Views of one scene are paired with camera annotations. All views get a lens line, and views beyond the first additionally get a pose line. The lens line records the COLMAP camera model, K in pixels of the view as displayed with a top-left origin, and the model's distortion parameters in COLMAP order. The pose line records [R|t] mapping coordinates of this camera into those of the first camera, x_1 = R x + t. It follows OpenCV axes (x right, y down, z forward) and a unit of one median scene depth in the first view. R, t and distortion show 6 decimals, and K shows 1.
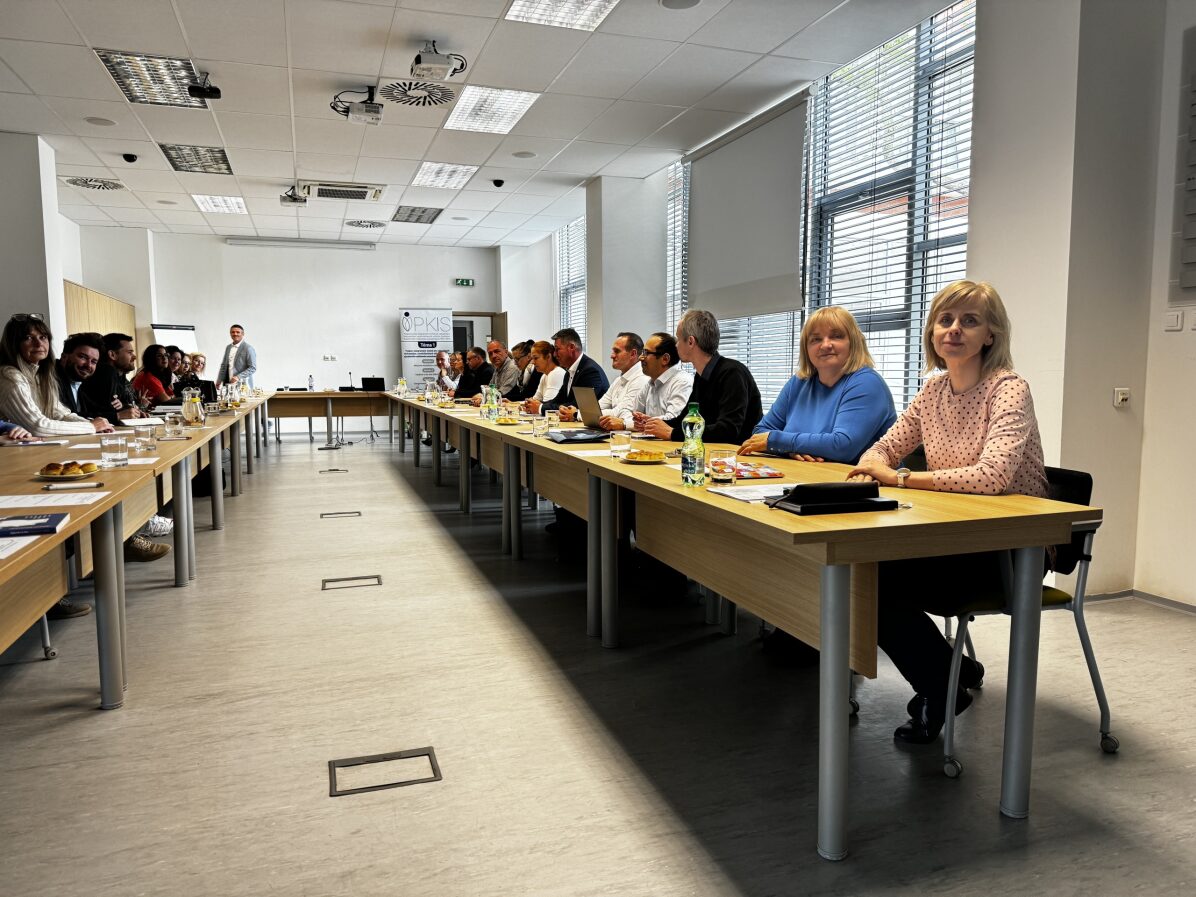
lens RADIAL K [[828.7, 0, 593.3], [0, 828.7, 452.1], [0, 0, 1]] dist [0.027271, -0.037599]
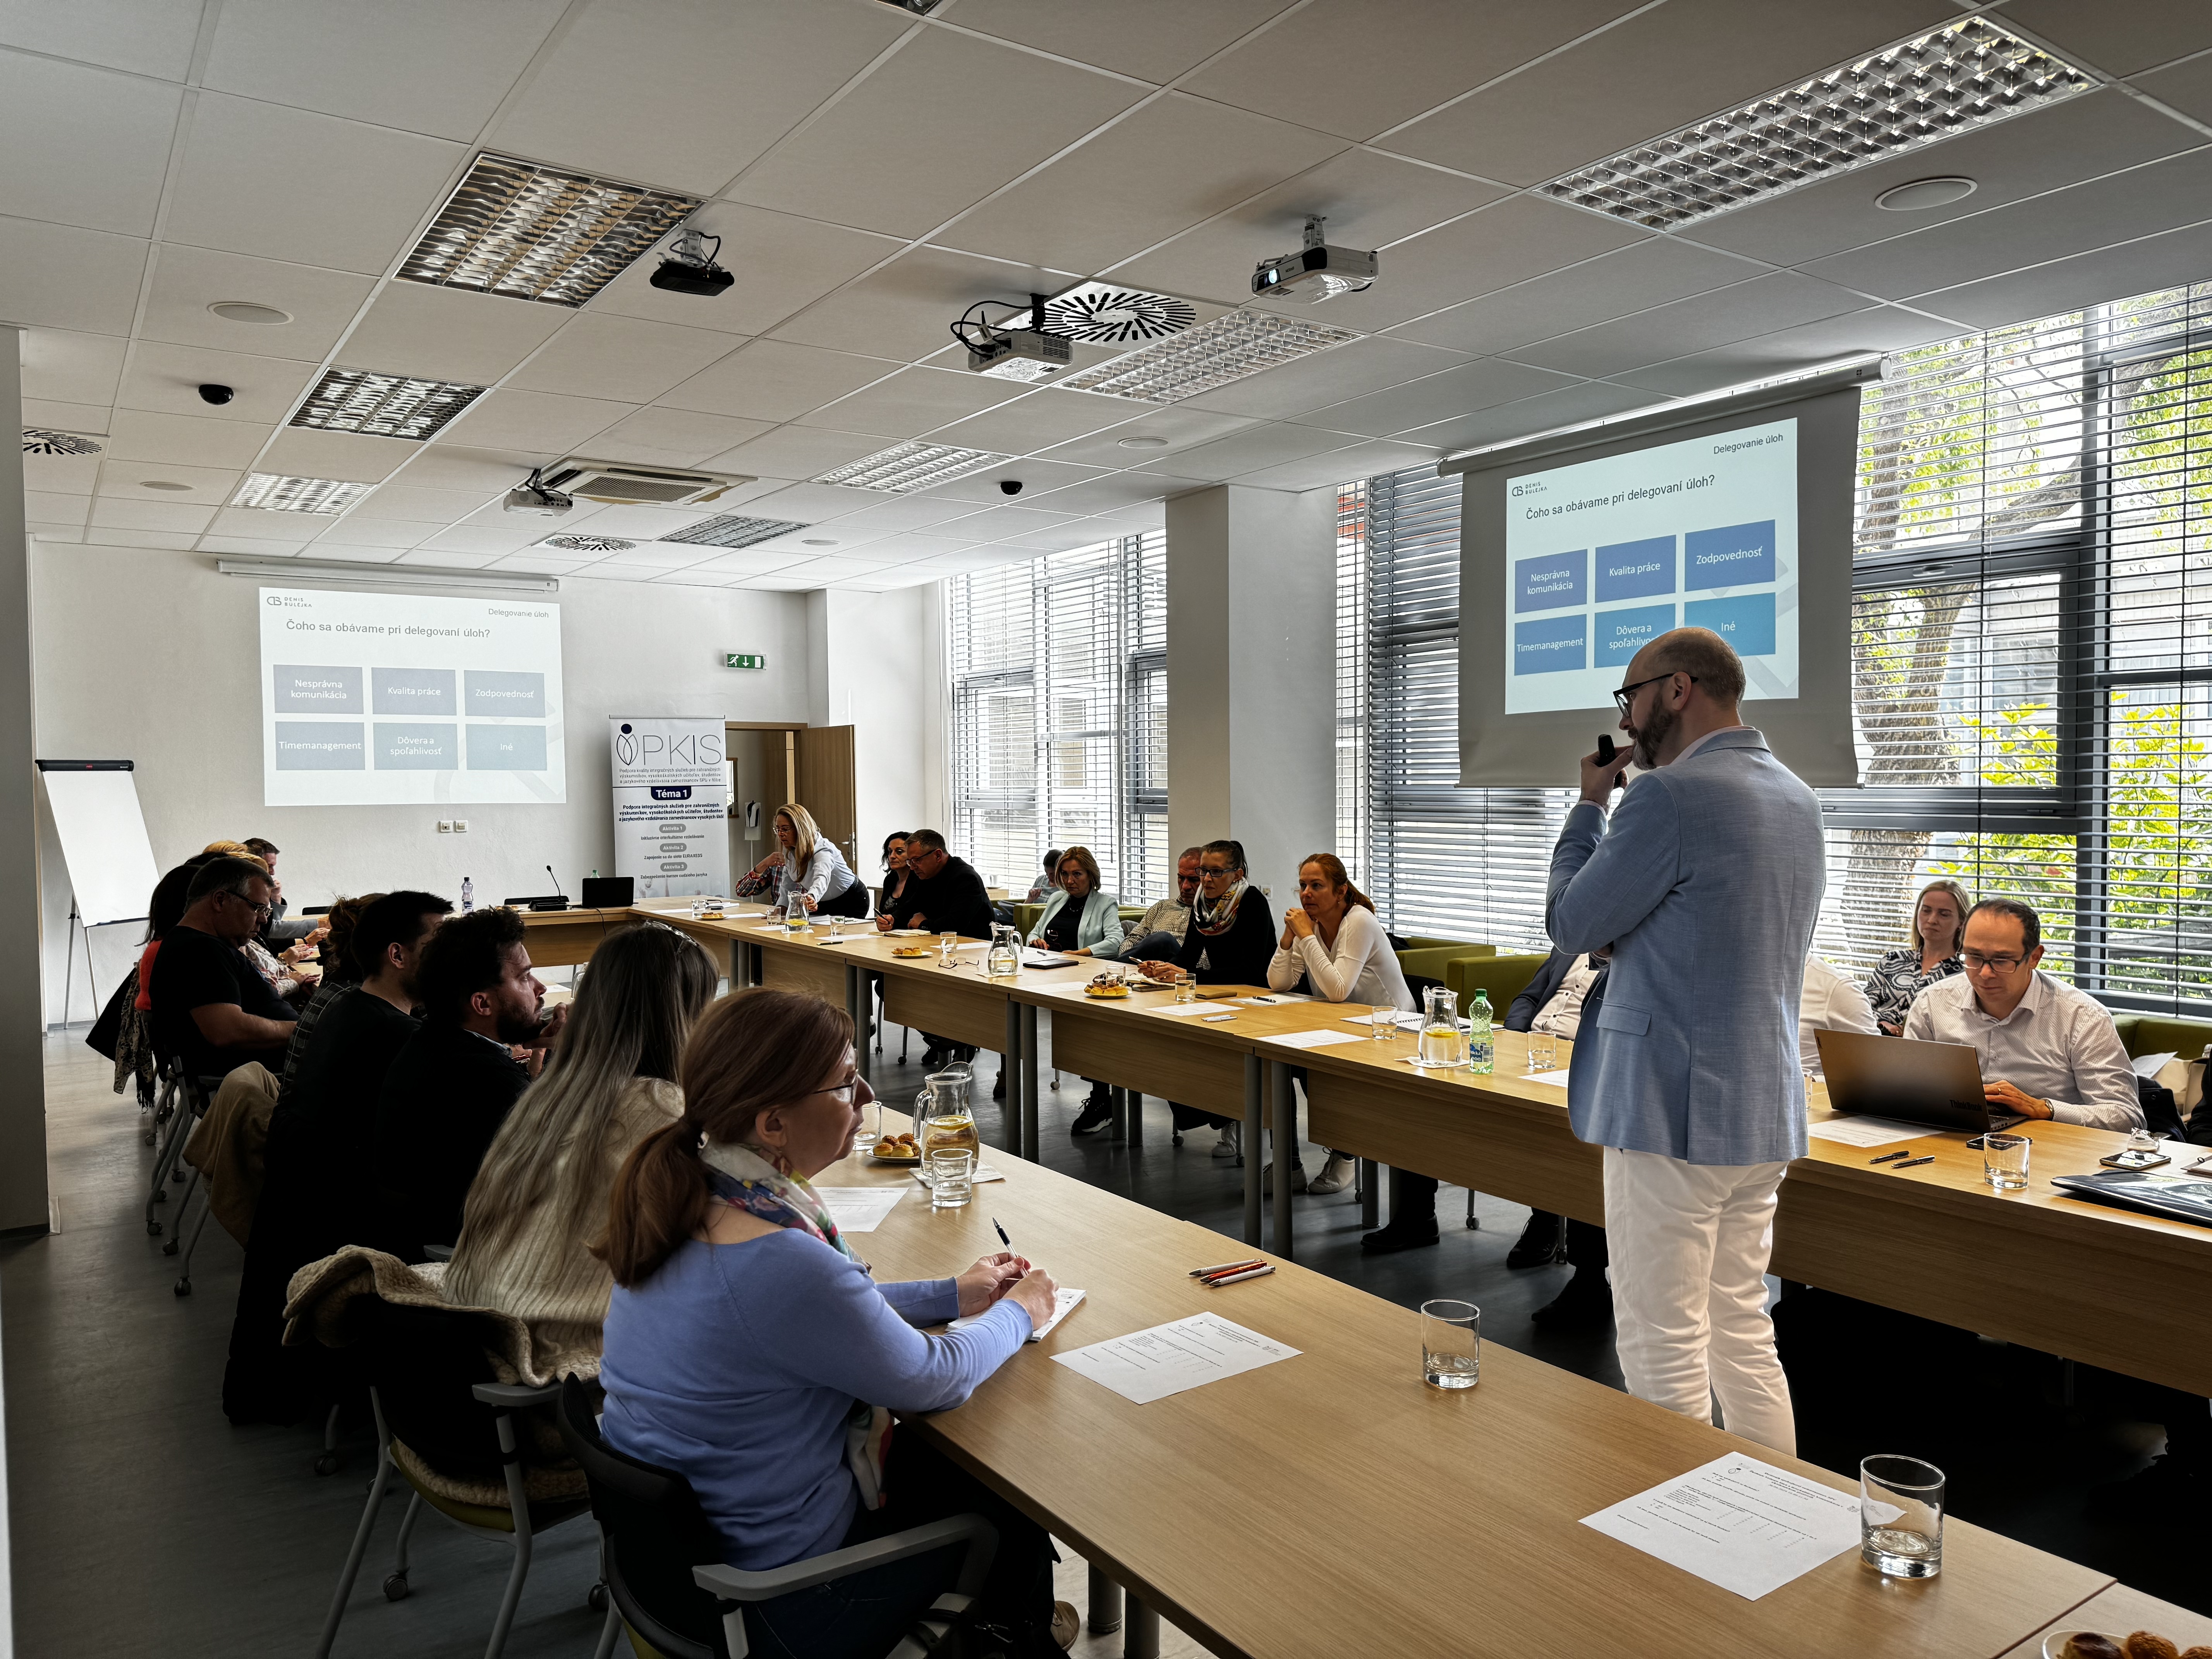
lens RADIAL K [[1532.7, 0, 1111.6], [0, 1532.7, 833.5], [0, 0, 1]] dist [0.027271, -0.037599]
pose [[0.961592, -0.015063, 0.274069, -0.451616], [0.032479, 0.997723, -0.059118, -0.108200], [-0.272554, 0.065749, 0.959891, 0.234542]]
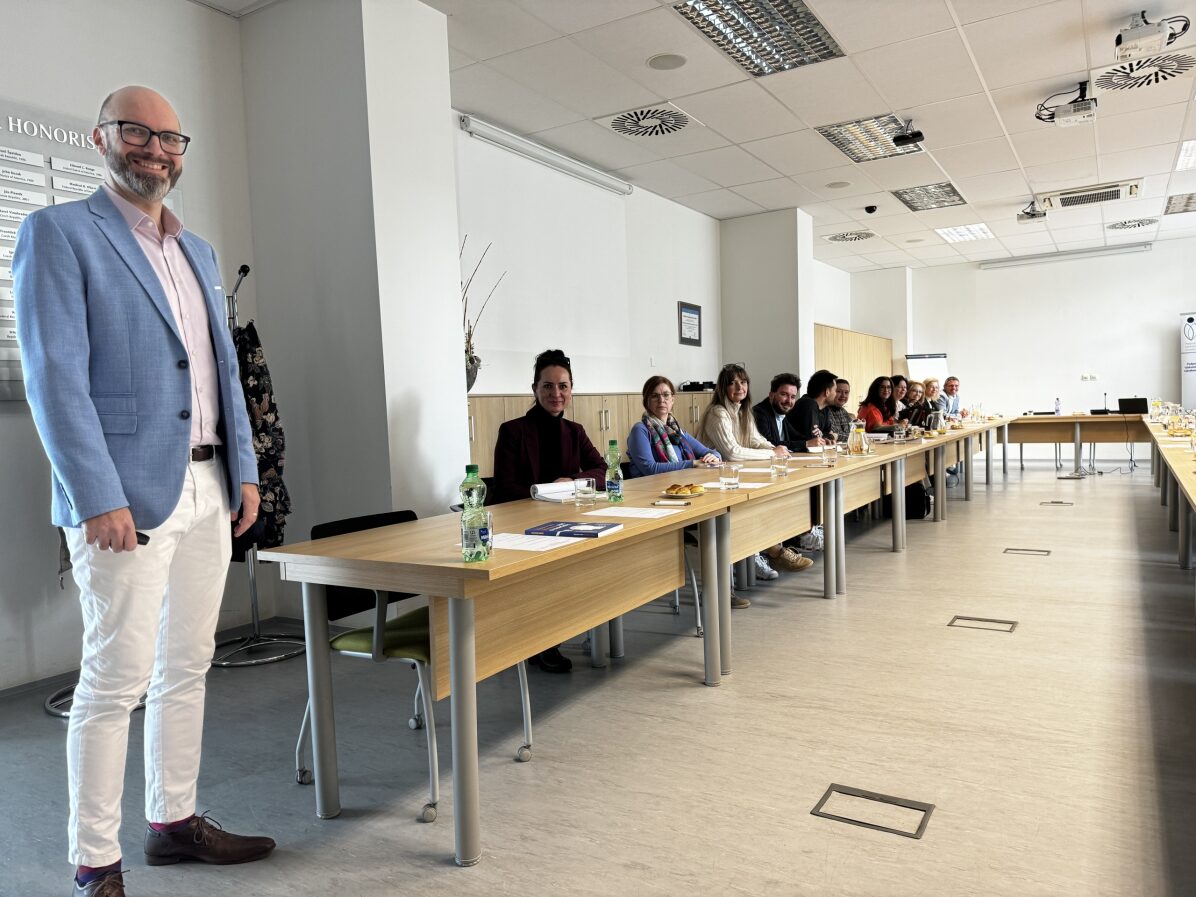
lens RADIAL K [[828.7, 0, 601.2], [0, 828.7, 458.9], [0, 0, 1]] dist [0.027271, -0.037599]
pose [[0.630227, 0.029297, -0.775858, 0.116849], [-0.042482, 0.999092, 0.003219, -0.011143], [0.775248, 0.030932, 0.630900, 0.038045]]
